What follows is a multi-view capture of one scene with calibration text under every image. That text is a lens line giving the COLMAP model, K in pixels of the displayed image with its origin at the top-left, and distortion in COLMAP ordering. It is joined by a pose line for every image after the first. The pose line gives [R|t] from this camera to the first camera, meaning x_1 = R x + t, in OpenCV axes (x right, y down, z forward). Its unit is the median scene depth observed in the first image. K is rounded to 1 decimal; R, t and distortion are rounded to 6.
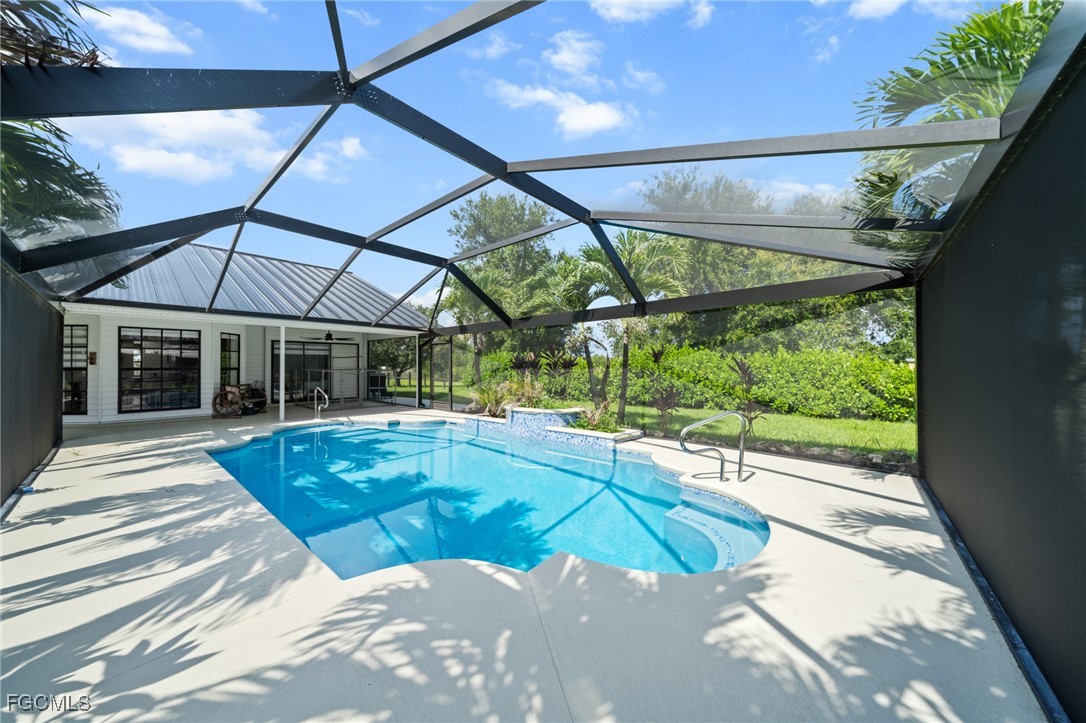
lens RADIAL K [[368.2, 0, 543.0], [0, 368.2, 361.5], [0, 0, 1]] dist [-0.000741, -0.000044]
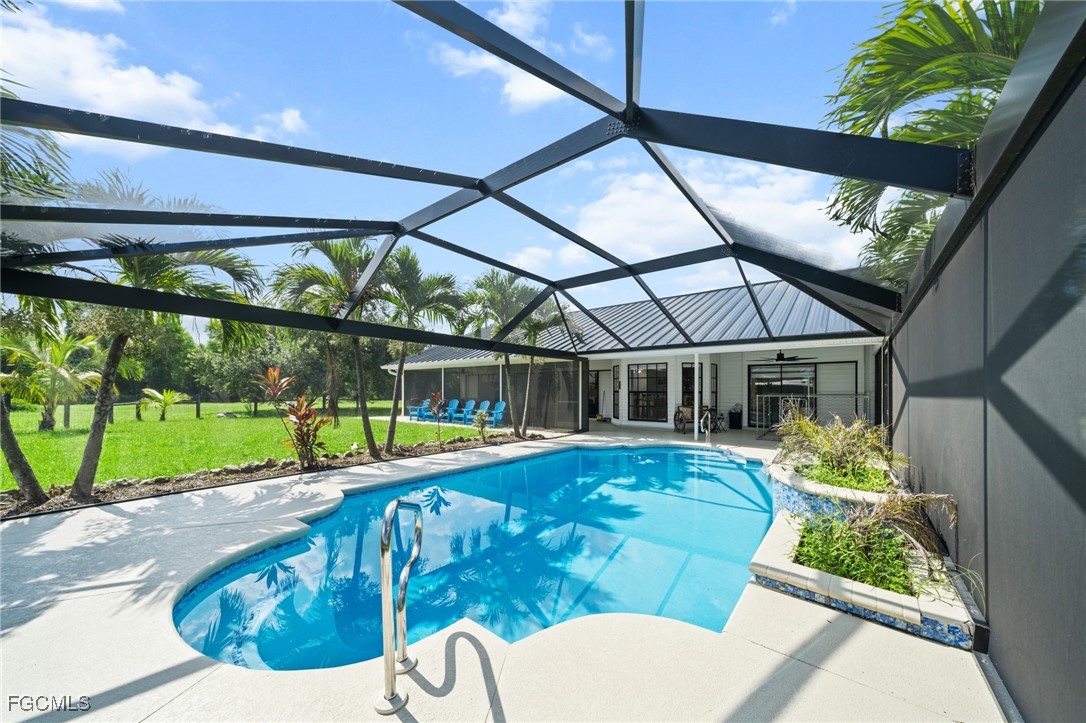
lens RADIAL K [[377.5, 0, 533.5], [0, 377.5, 387.0], [0, 0, 1]] dist [-0.000811, -0.000084]
pose [[0.014825, -0.007521, -0.999862, 0.489774], [0.012432, 0.999896, -0.007337, 0.006280], [0.999813, -0.012322, 0.014917, 0.610054]]
